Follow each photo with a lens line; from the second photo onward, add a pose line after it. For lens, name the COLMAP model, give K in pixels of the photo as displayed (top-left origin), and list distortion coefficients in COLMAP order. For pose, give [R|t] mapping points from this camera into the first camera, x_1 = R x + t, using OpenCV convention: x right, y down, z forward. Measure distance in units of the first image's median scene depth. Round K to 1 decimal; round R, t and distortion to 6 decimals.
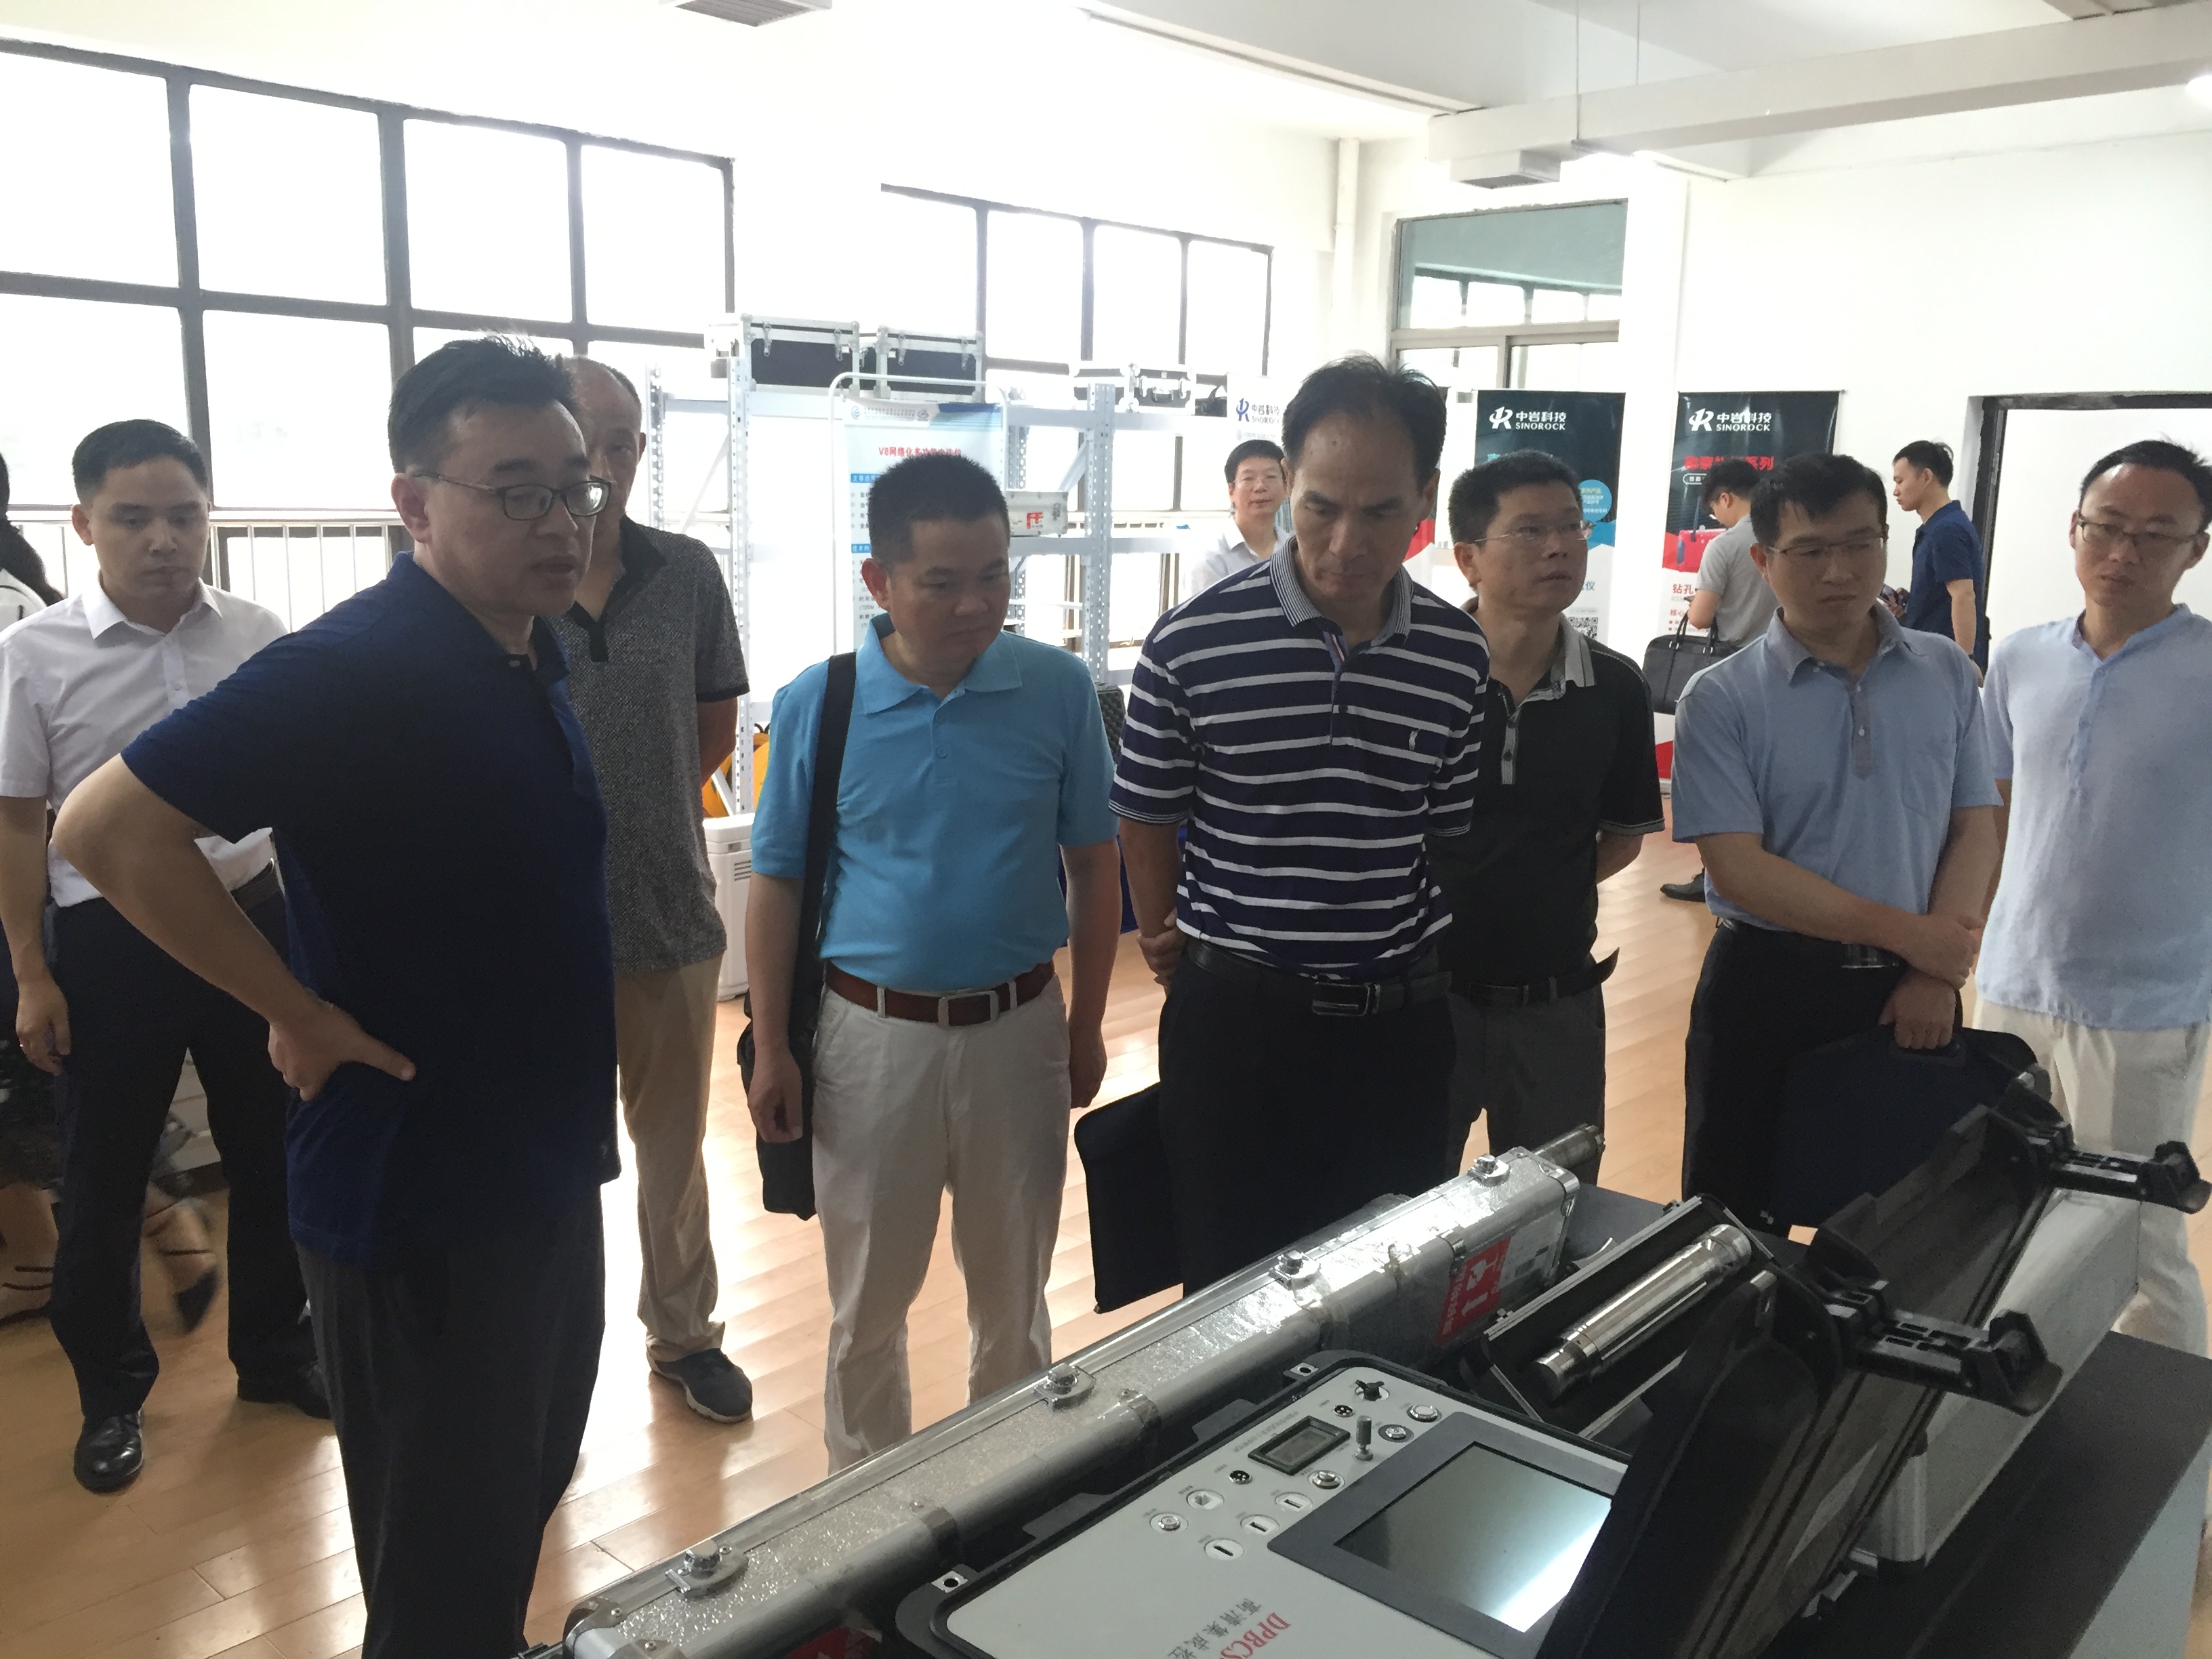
lens RADIAL K [[1939.1, 0, 1106.0], [0, 1939.1, 829.5], [0, 0, 1]] dist [0.154490, -0.190138]
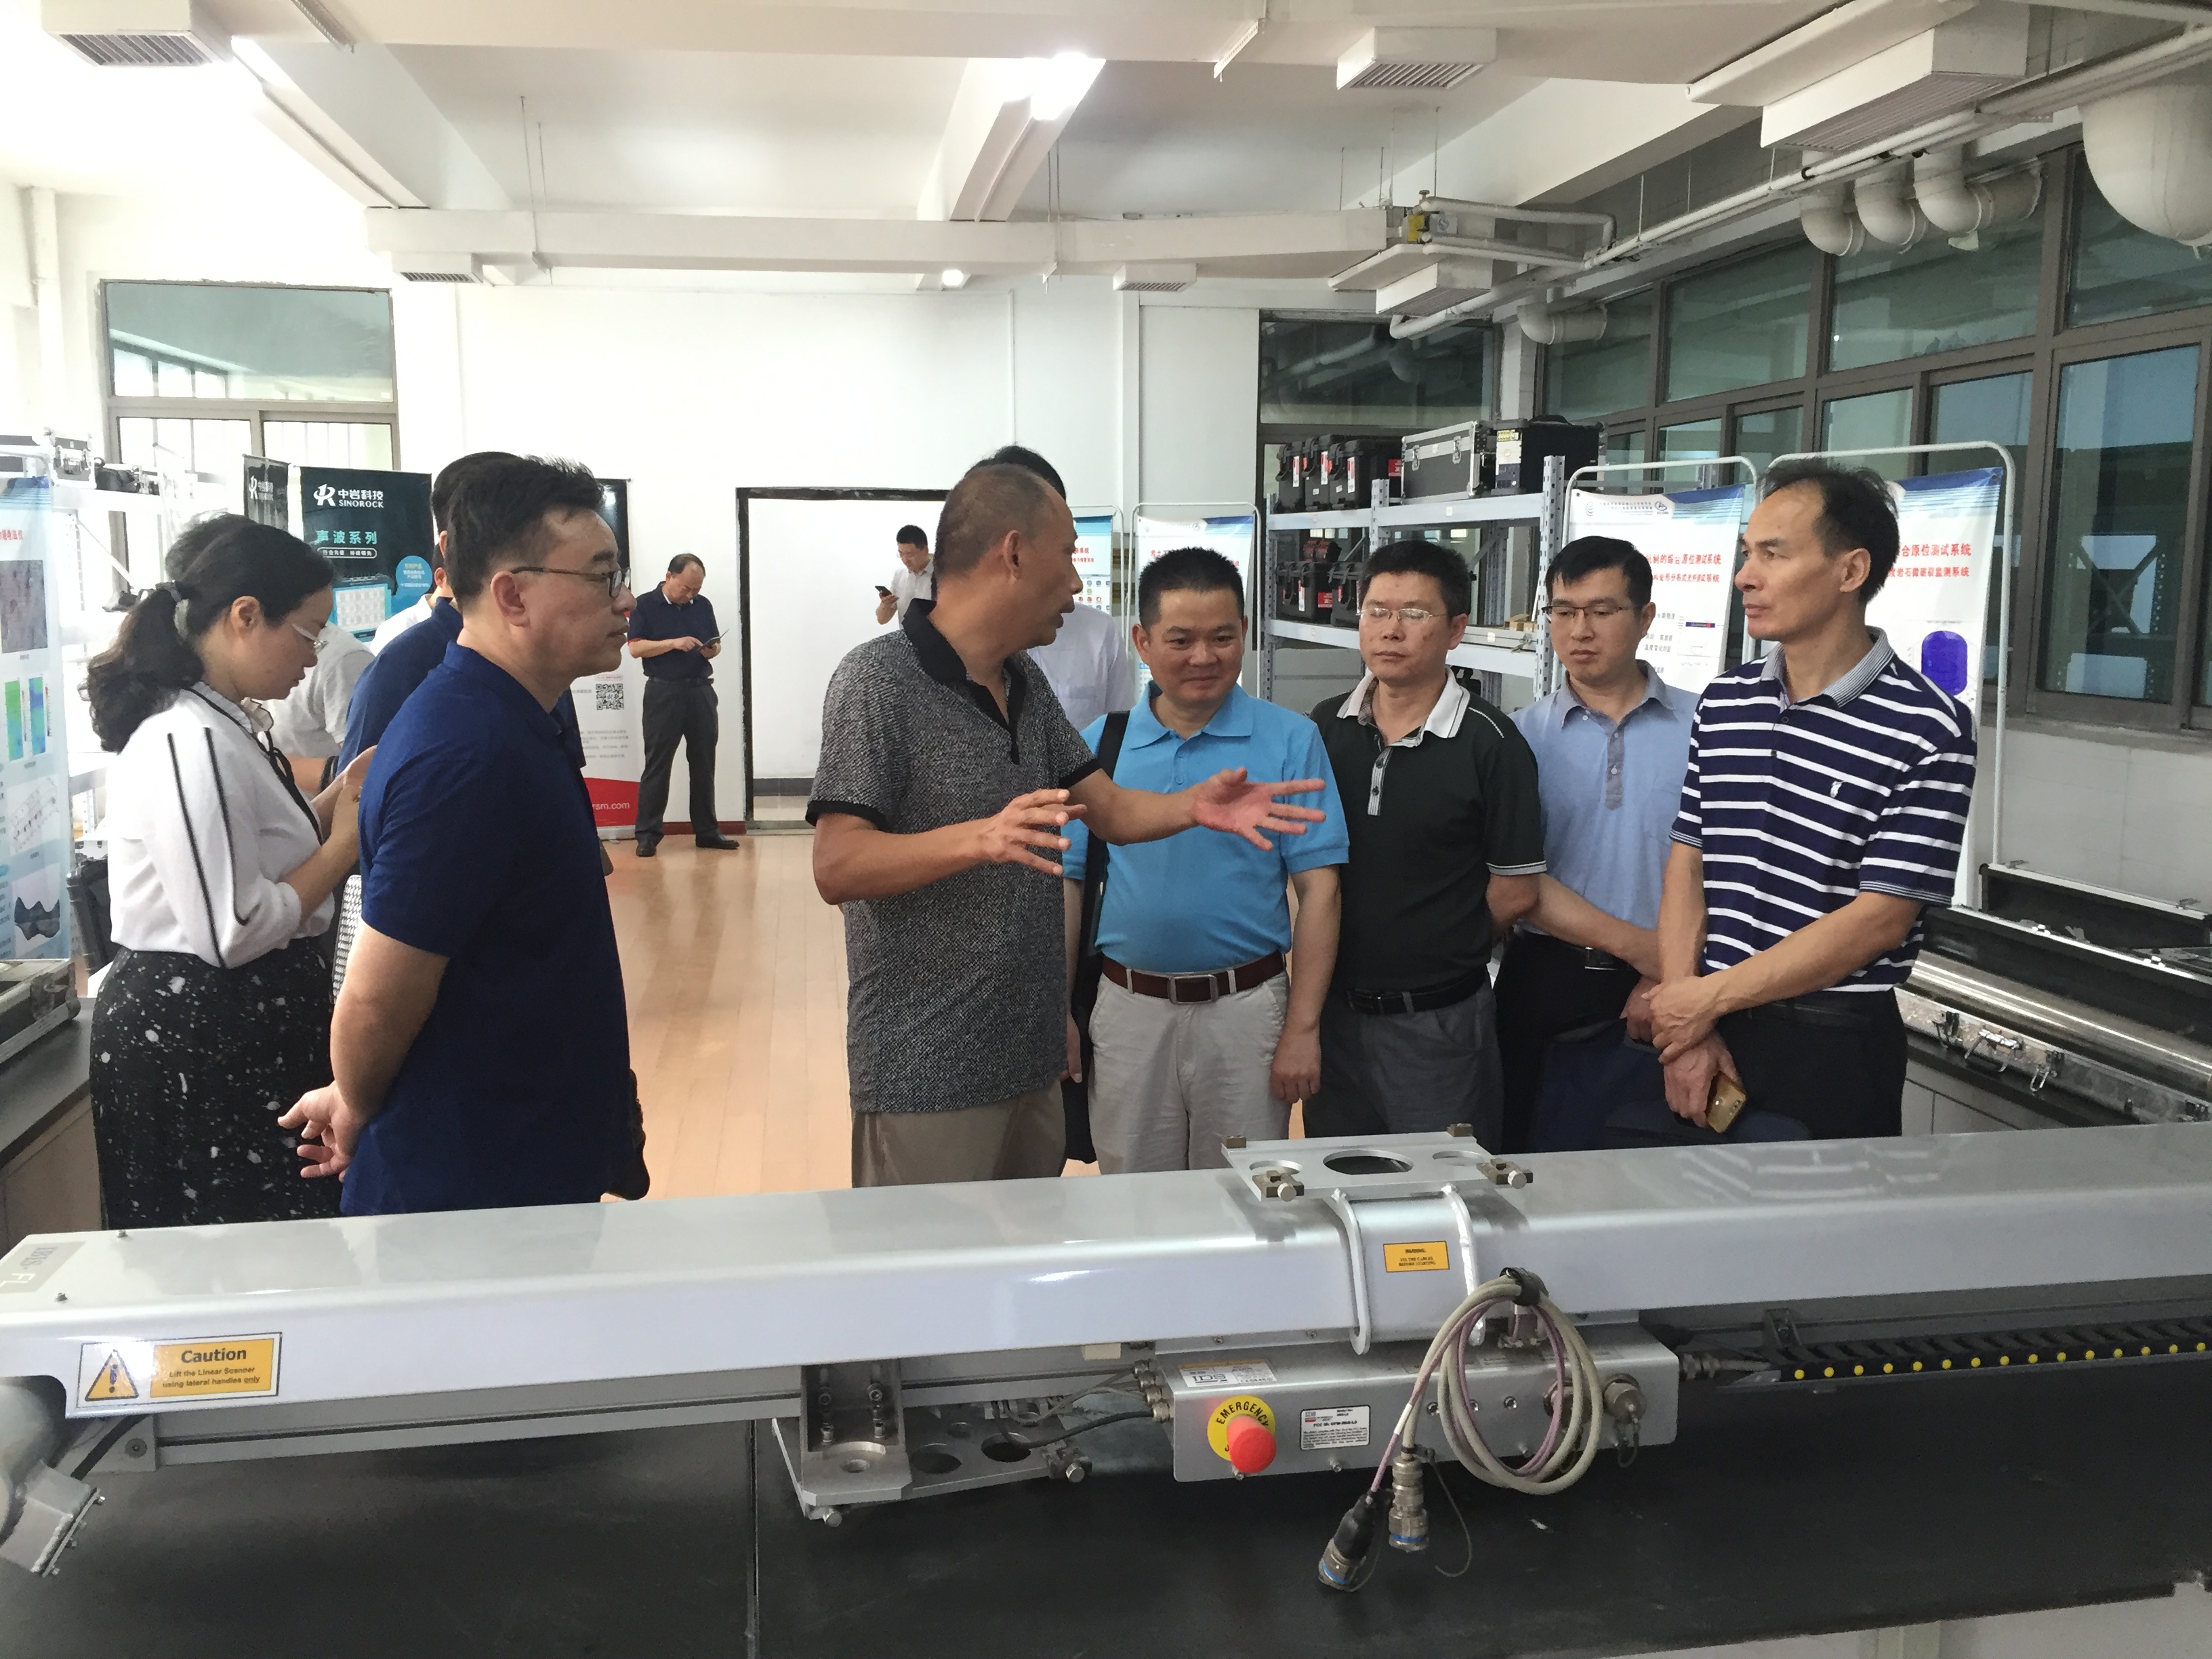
lens RADIAL K [[1934.1, 0, 1106.0], [0, 1934.1, 829.5], [0, 0, 1]] dist [0.060386, -0.004652]
pose [[0.646214, -0.122933, 0.753190, -0.315462], [0.148588, 0.988321, 0.033827, -0.015070], [-0.748552, 0.090055, 0.656933, 0.058401]]
